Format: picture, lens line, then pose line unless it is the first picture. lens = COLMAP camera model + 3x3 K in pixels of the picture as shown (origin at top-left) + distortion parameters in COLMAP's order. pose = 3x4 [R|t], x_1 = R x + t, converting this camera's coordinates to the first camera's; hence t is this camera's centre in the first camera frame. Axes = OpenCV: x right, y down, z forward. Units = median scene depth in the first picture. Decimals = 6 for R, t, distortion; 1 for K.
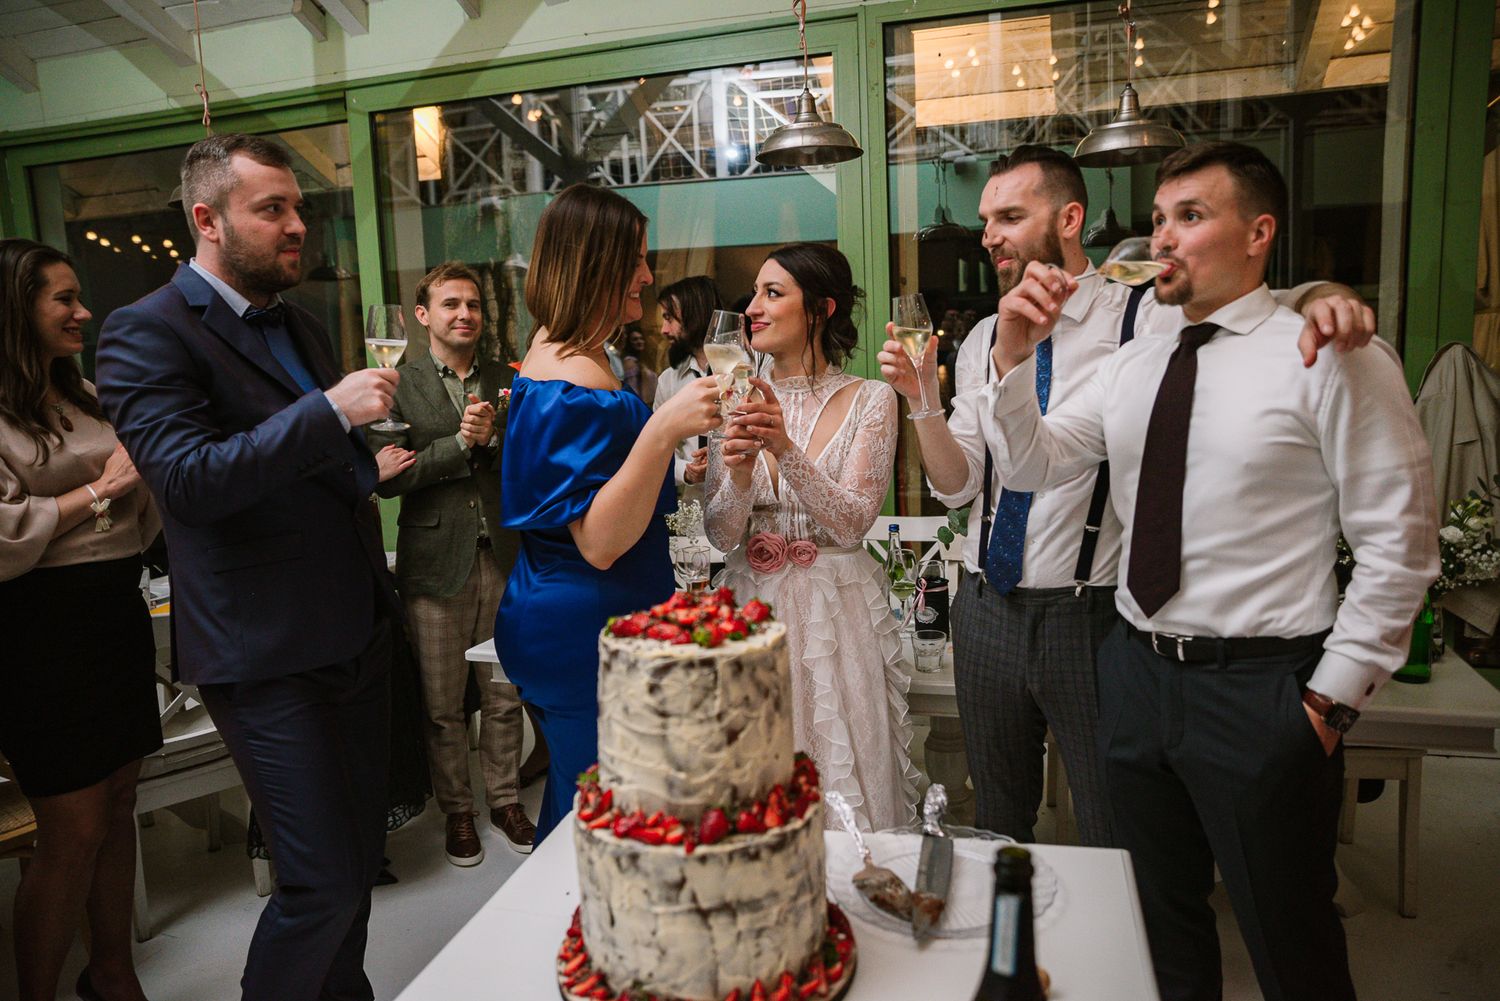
lens RADIAL K [[1080.8, 0, 751.0], [0, 1080.8, 509.9], [0, 0, 1]] dist [-0.081004, 0.044905]
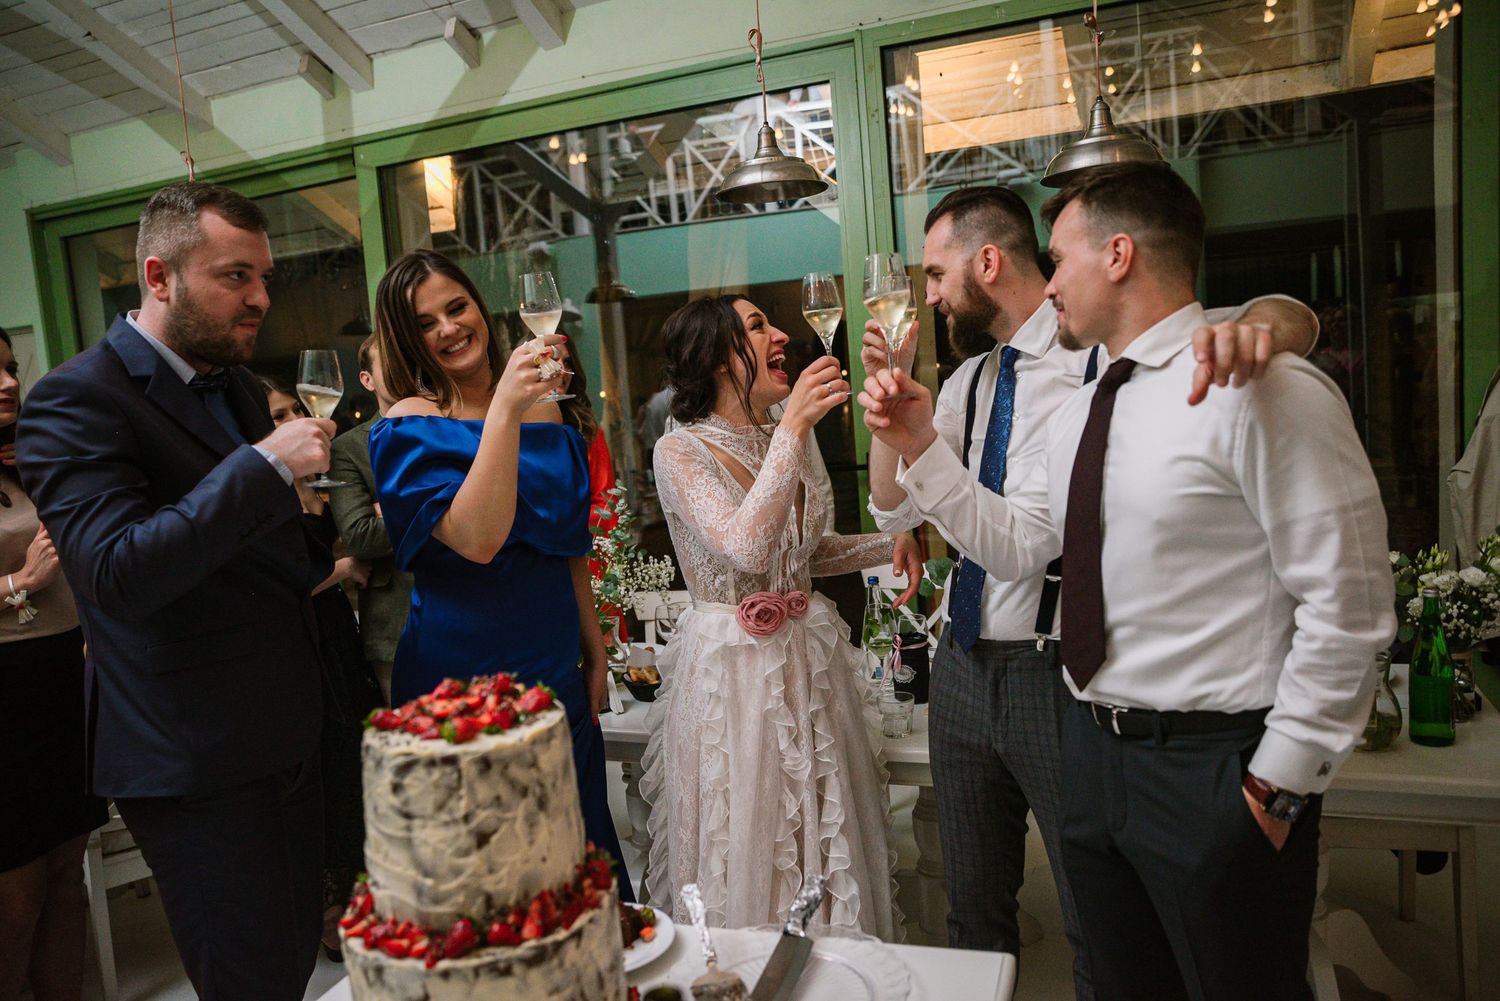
lens RADIAL K [[1109.5, 0, 751.1], [0, 1109.5, 511.9], [0, 0, 1]] dist [-0.057334, 0.012376]
pose [[0.994987, -0.025257, -0.096758, 0.183501], [0.022142, 0.999206, -0.033136, -0.020506], [0.097518, 0.030827, 0.994756, 0.043098]]
